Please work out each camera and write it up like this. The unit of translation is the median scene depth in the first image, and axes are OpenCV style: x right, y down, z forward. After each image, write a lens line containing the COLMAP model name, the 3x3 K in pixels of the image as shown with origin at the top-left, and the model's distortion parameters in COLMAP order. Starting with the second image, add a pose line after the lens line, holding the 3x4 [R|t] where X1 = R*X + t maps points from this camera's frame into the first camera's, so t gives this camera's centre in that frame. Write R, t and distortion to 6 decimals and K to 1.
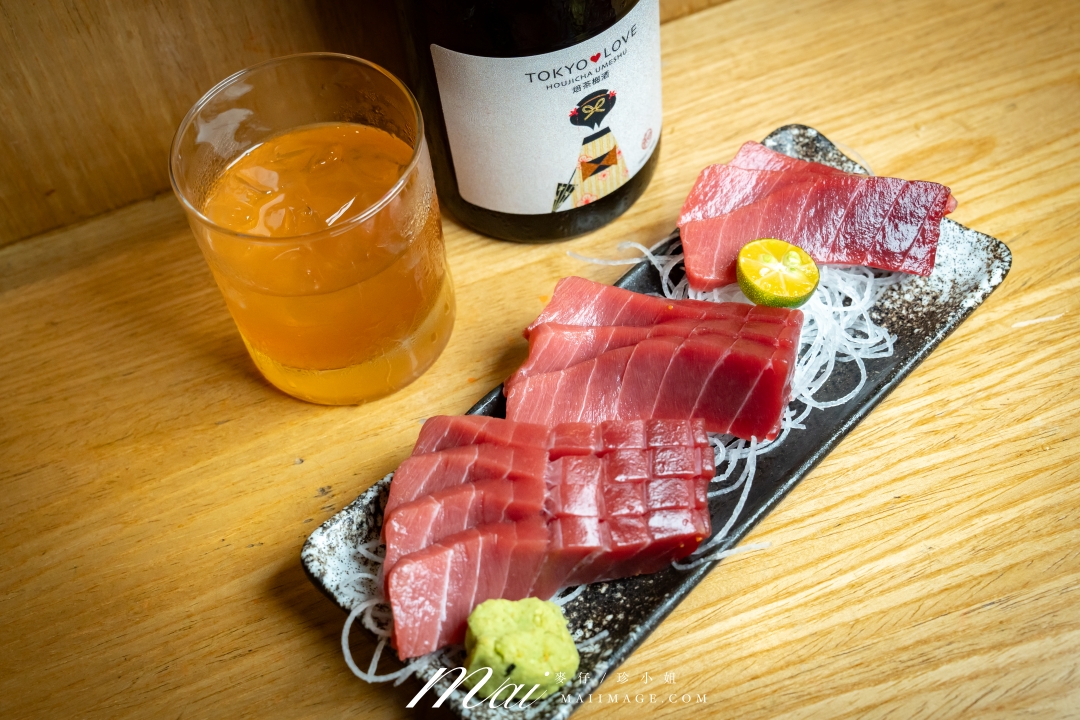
lens RADIAL K [[1510.8, 0, 540.2], [0, 1510.8, 362.3], [0, 0, 1]] dist [0.007271, 0.000000]
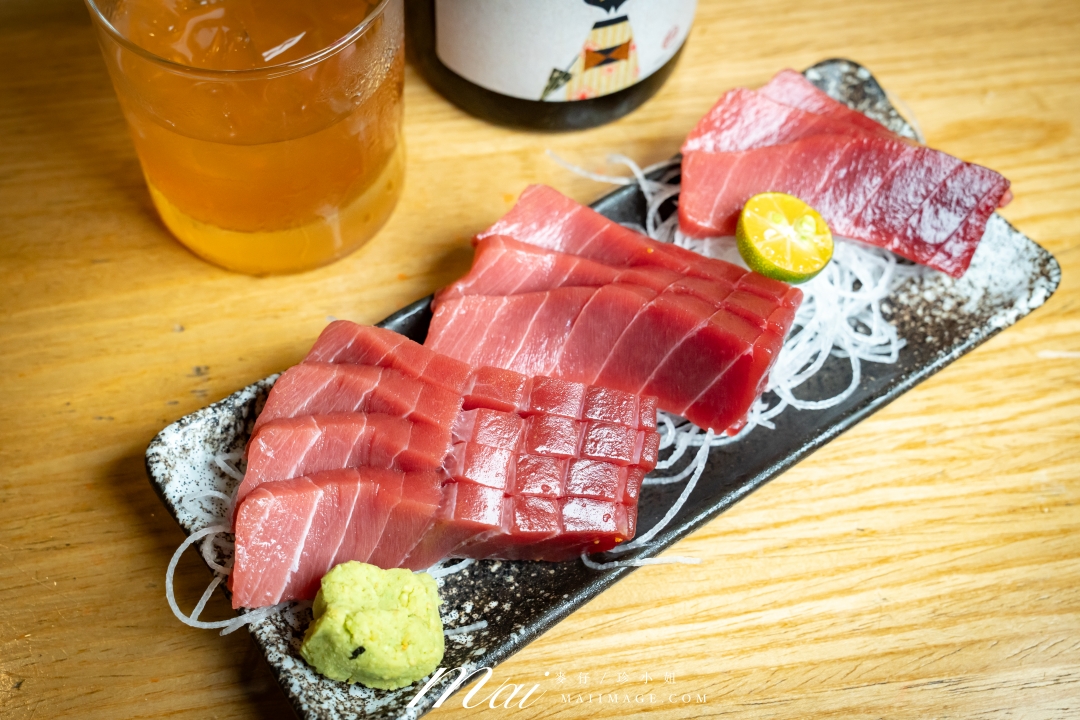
lens RADIAL K [[1510.8, 0, 543.9], [0, 1510.8, 359.8], [0, 0, 1]] dist [0.007271, 0.000000]
pose [[0.975977, 0.215526, 0.031903, 0.016229], [-0.217676, 0.970830, 0.100532, -0.049316], [-0.009305, -0.105061, 0.994422, 0.172382]]
